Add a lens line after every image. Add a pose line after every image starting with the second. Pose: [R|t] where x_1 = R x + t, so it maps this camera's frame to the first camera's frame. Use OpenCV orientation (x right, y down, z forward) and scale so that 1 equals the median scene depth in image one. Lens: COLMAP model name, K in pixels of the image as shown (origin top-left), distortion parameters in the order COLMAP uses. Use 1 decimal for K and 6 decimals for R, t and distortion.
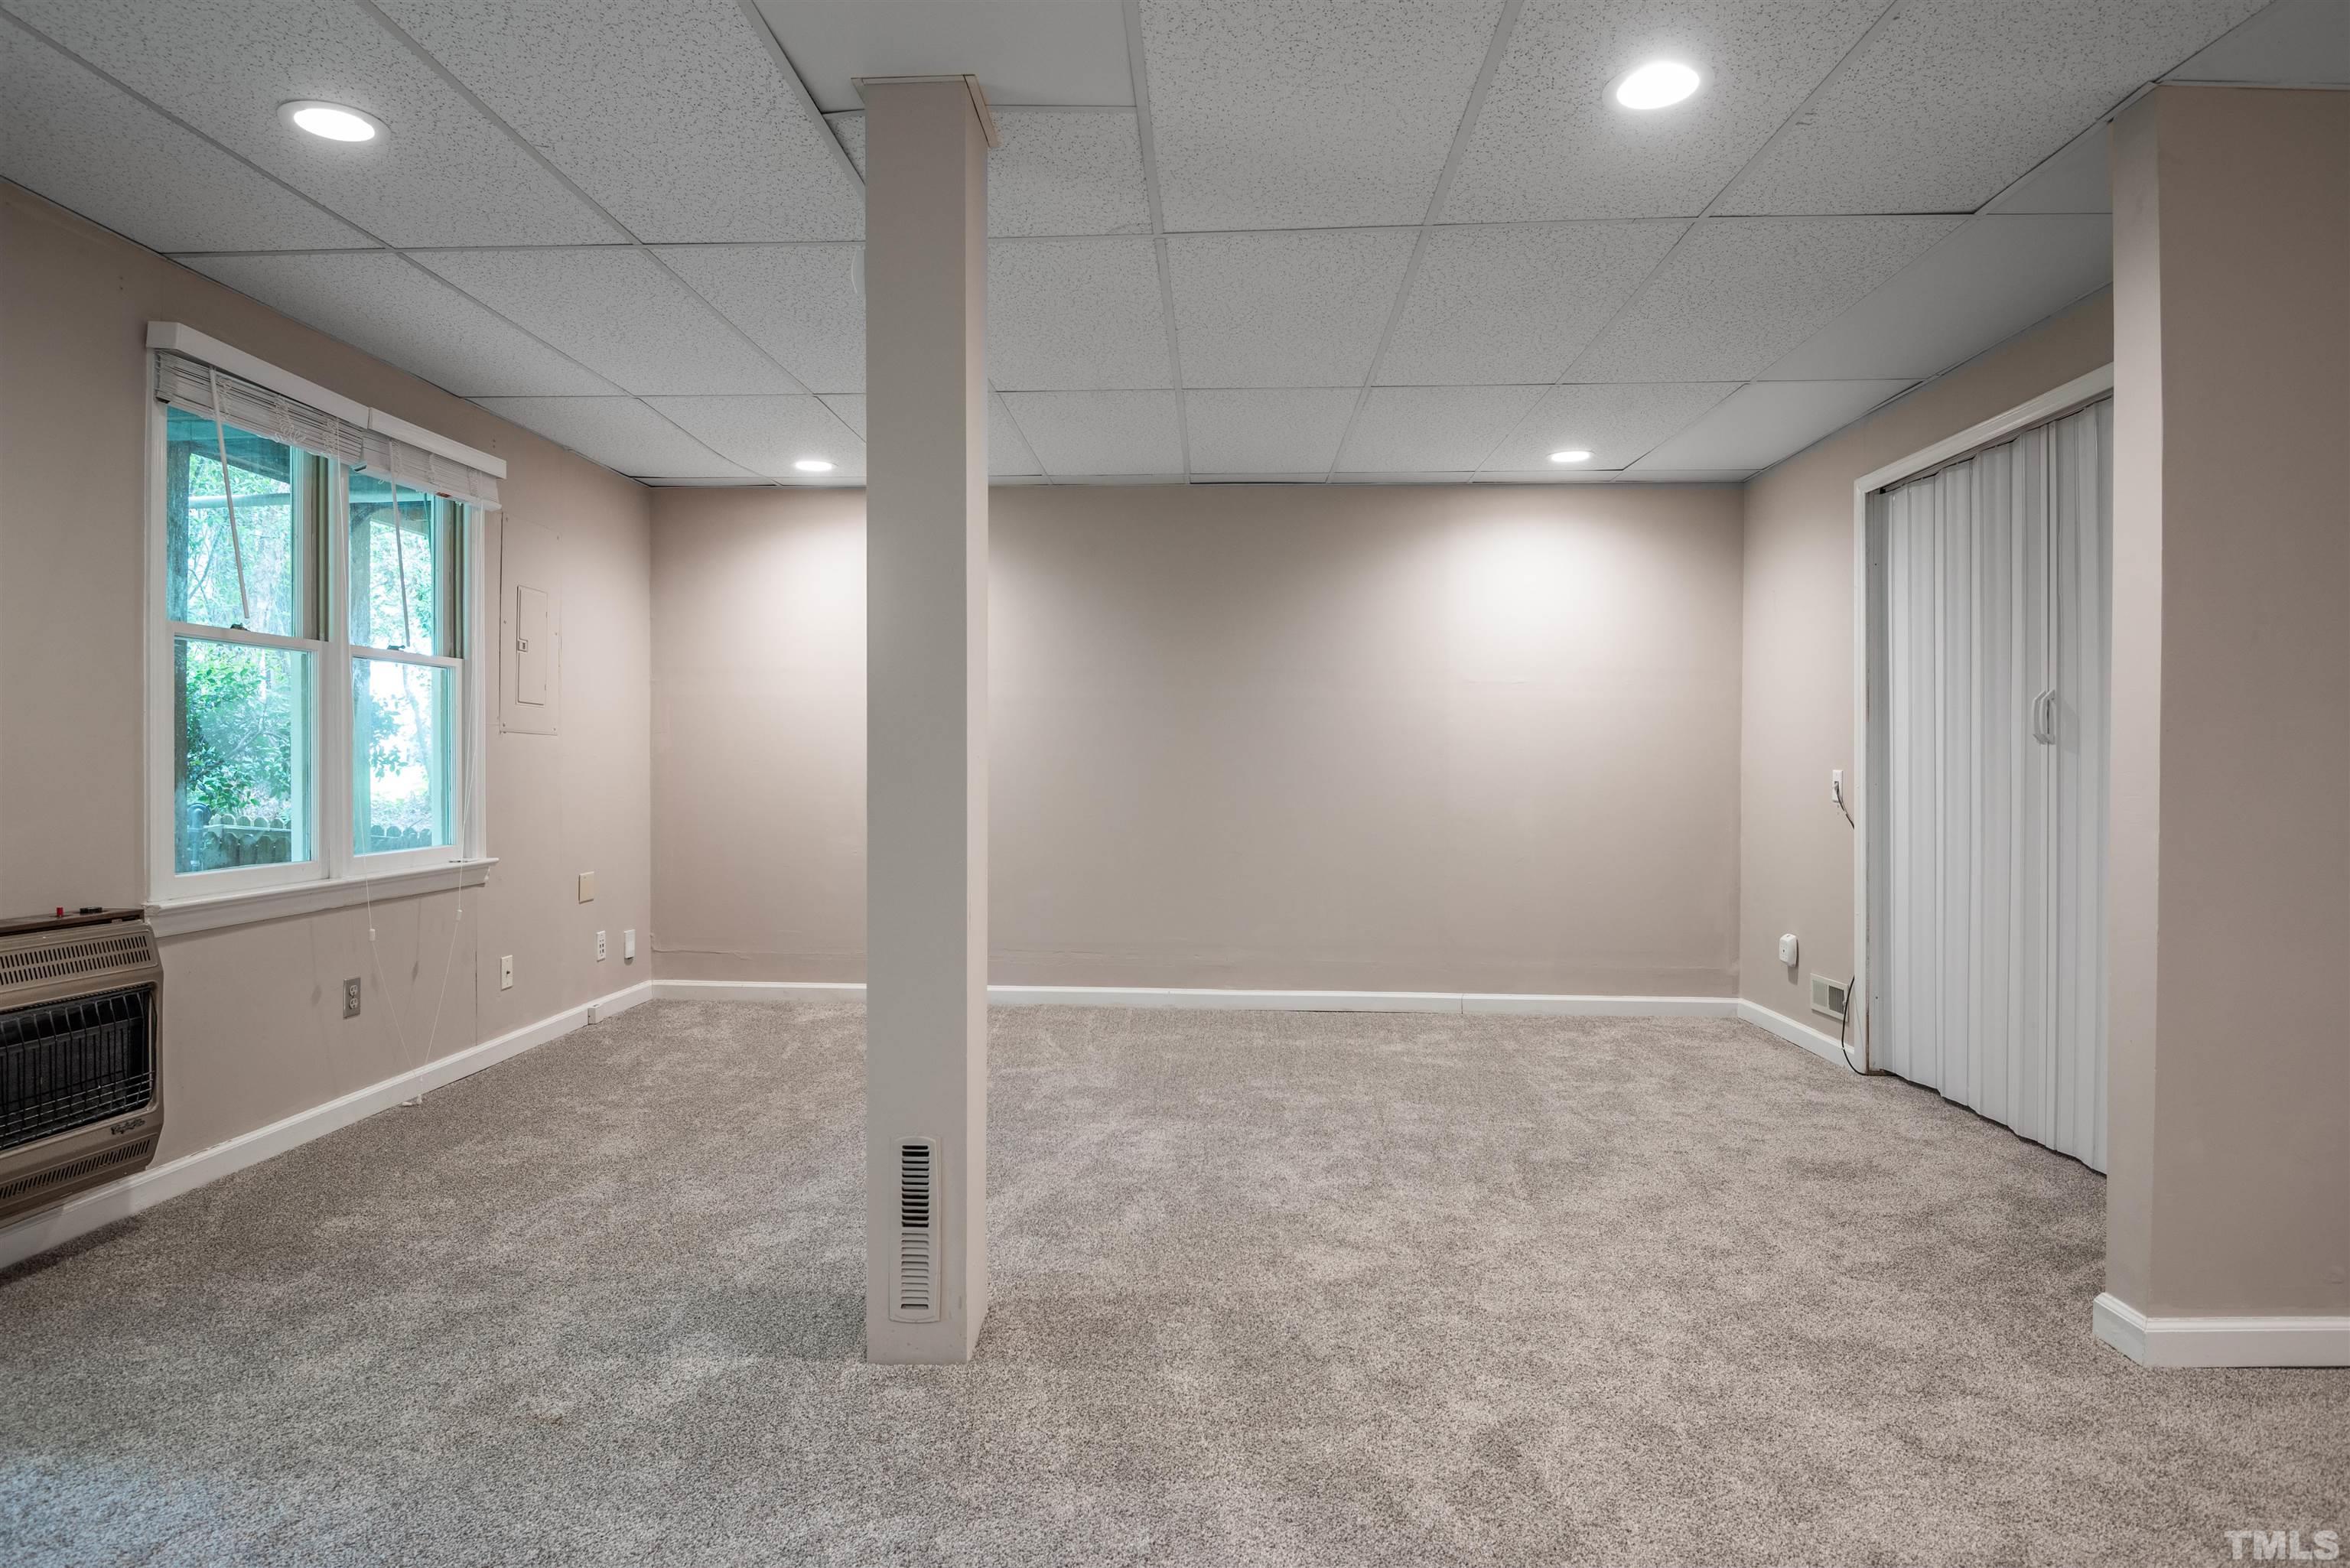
lens RADIAL K [[1246.2, 0, 1156.3], [0, 1246.2, 763.5], [0, 0, 1]] dist [0.014207, -0.035872]
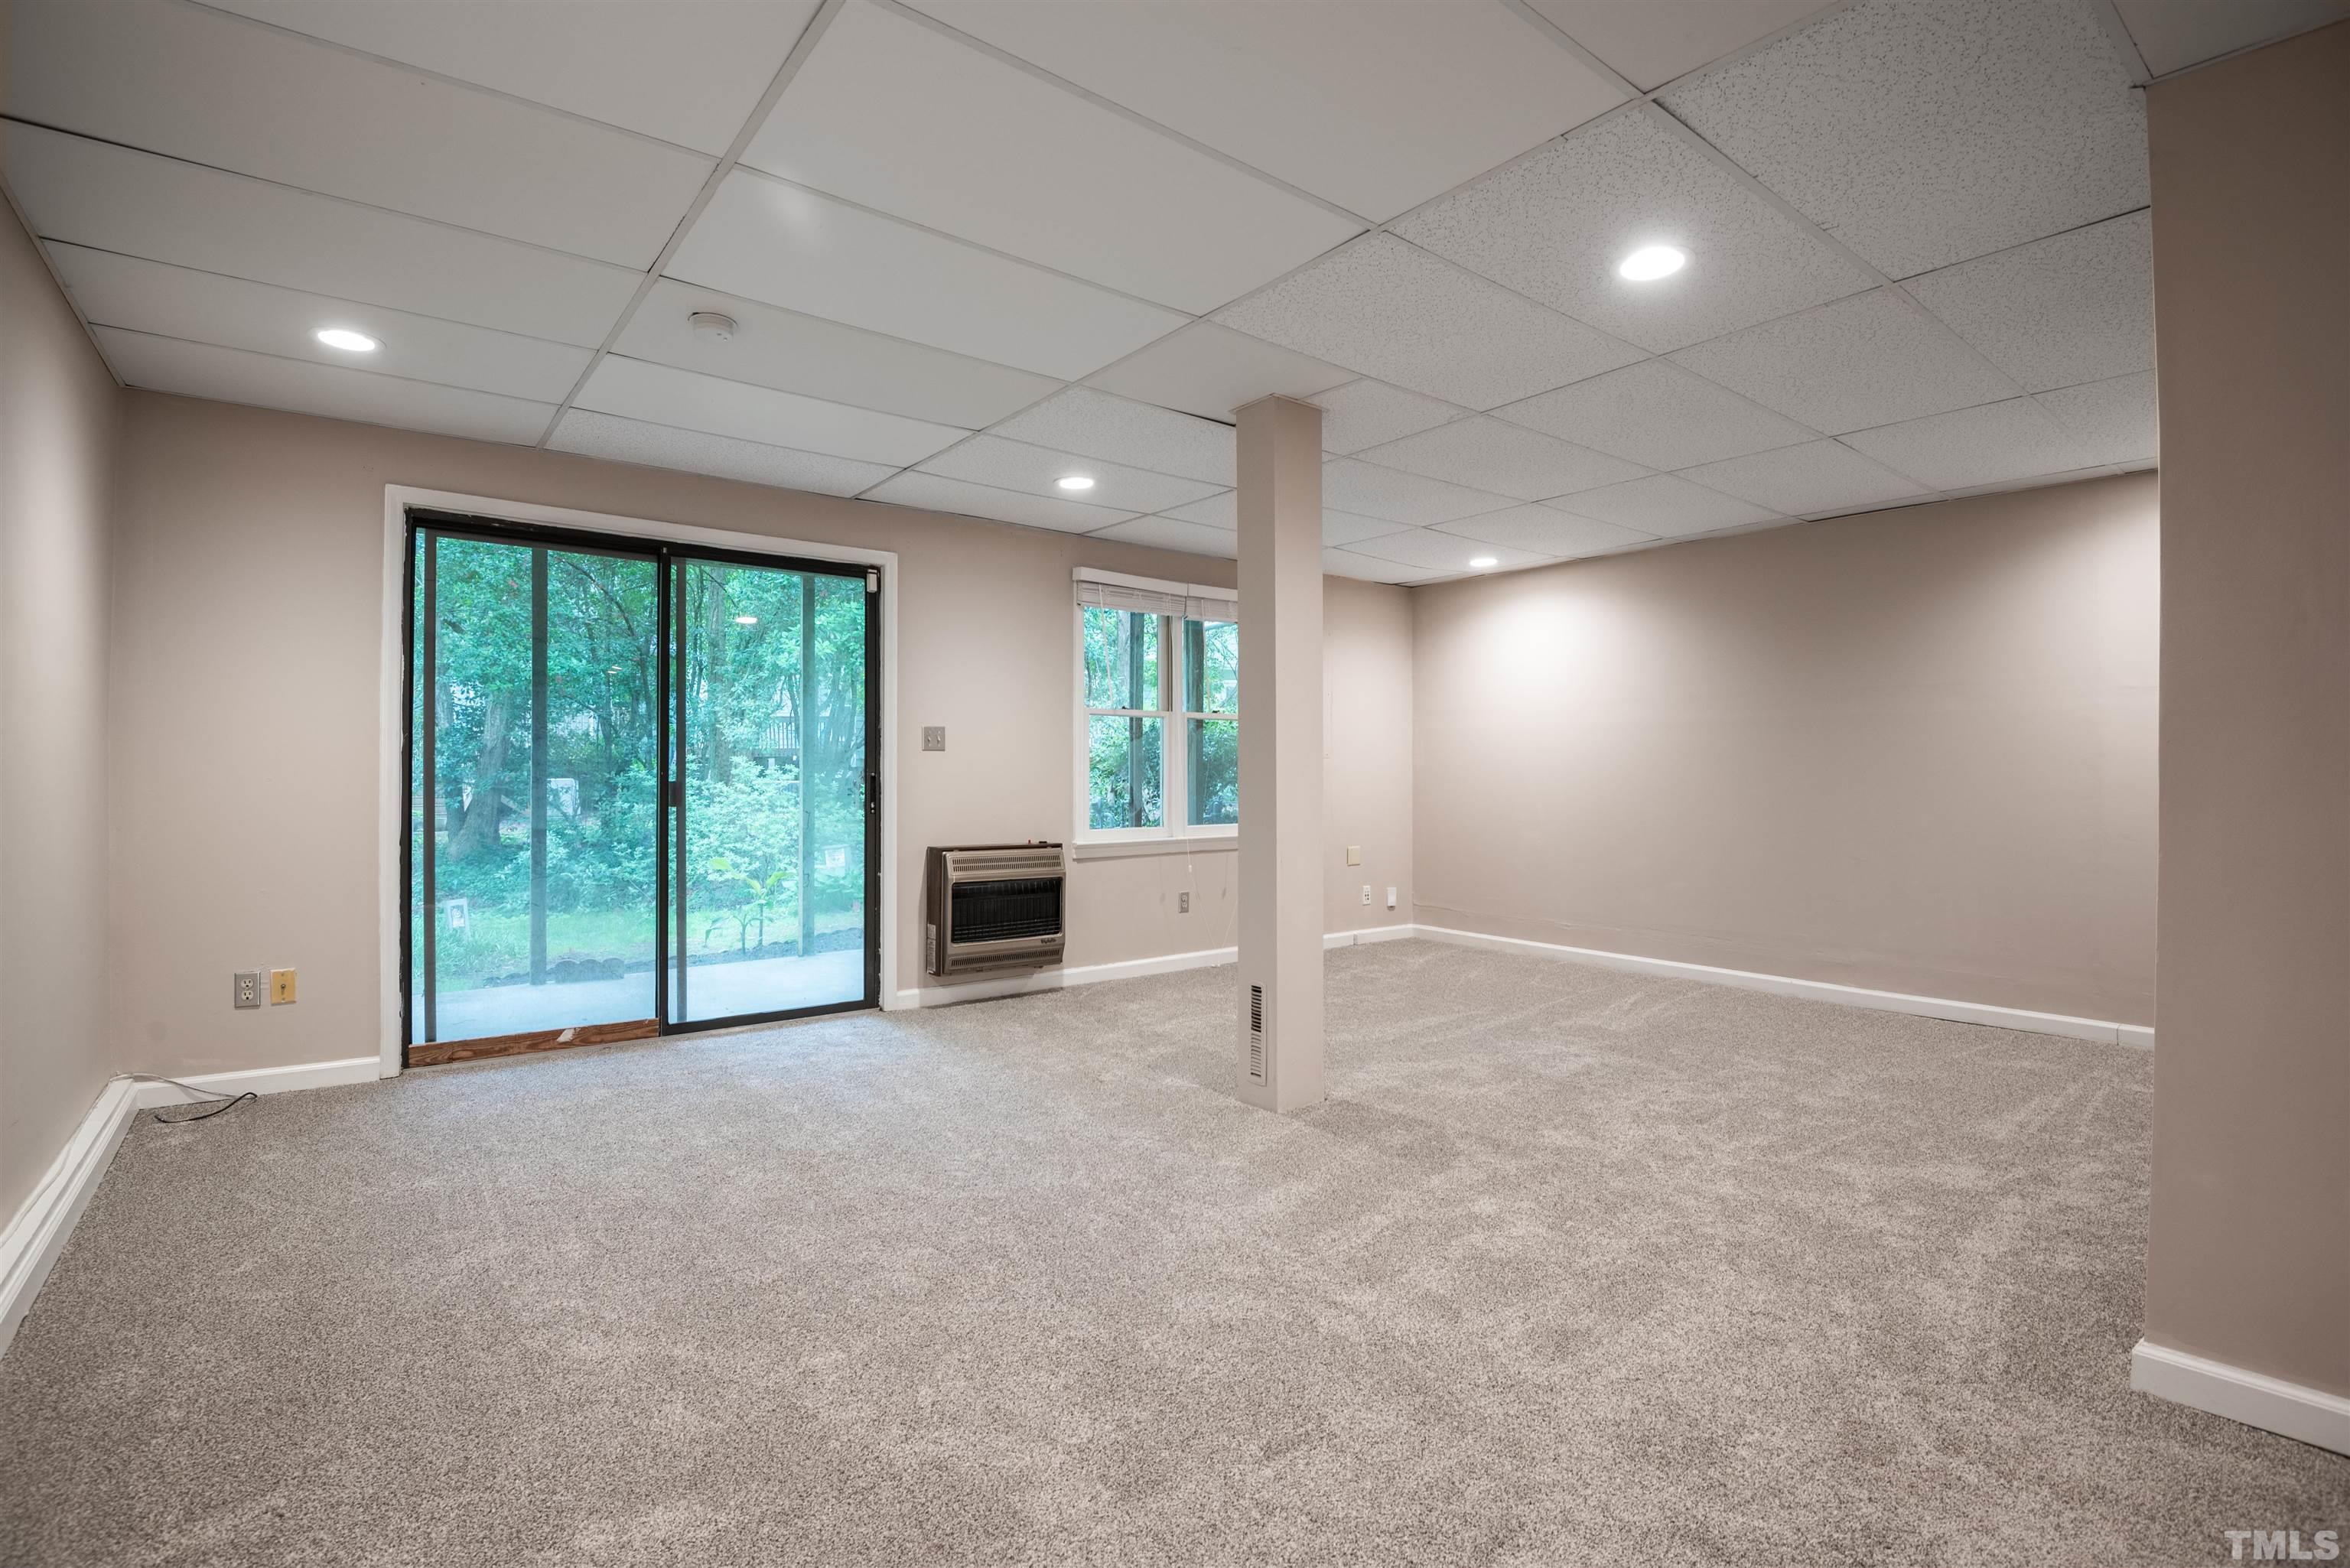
lens RADIAL K [[1076.4, 0, 1163.7], [0, 1076.4, 762.0], [0, 0, 1]] dist [-0.000784, -0.012716]
pose [[0.657793, -0.009641, -0.753137, 0.599951], [-0.001064, 0.999905, -0.013730, 0.001179], [0.753198, 0.009833, 0.657720, -0.089302]]
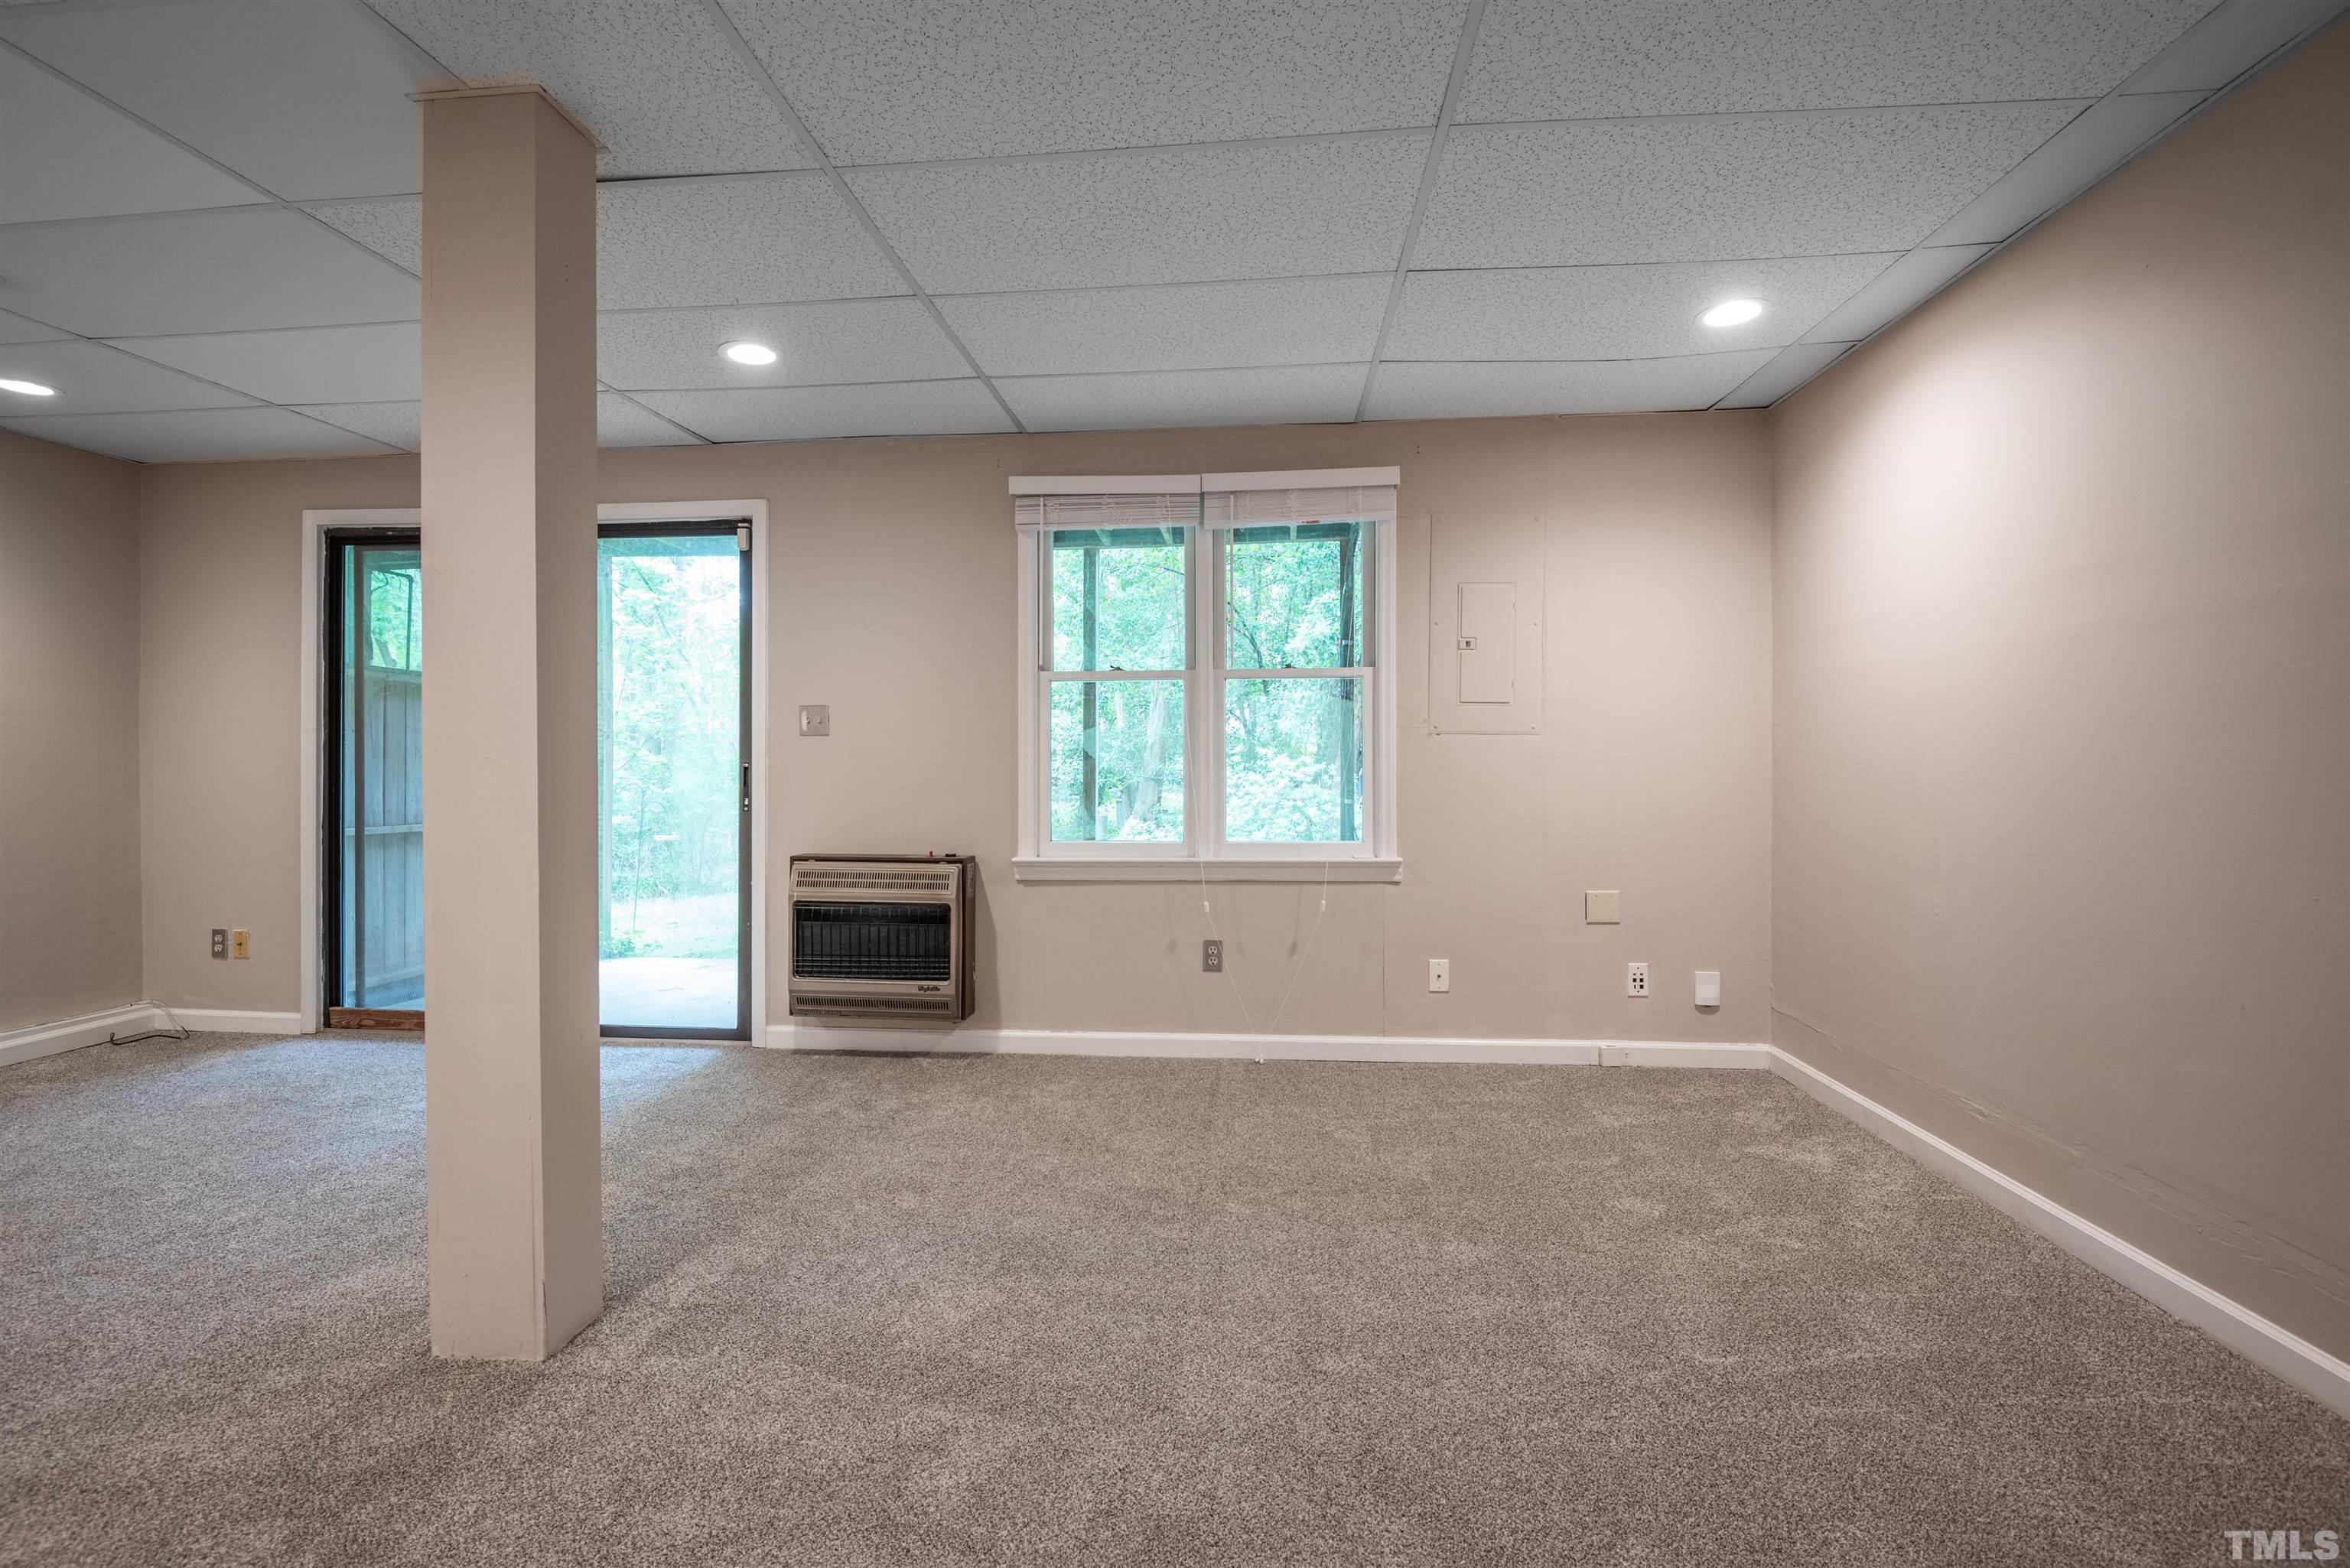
lens RADIAL K [[1080.5, 0, 1156.0], [0, 1080.5, 765.4], [0, 0, 1]] dist [-0.001062, -0.013389]
pose [[-0.031808, -0.002299, -0.999491, 0.466258], [0.001052, 0.999997, -0.002334, 0.002127], [0.999493, -0.001126, -0.031806, 1.076168]]
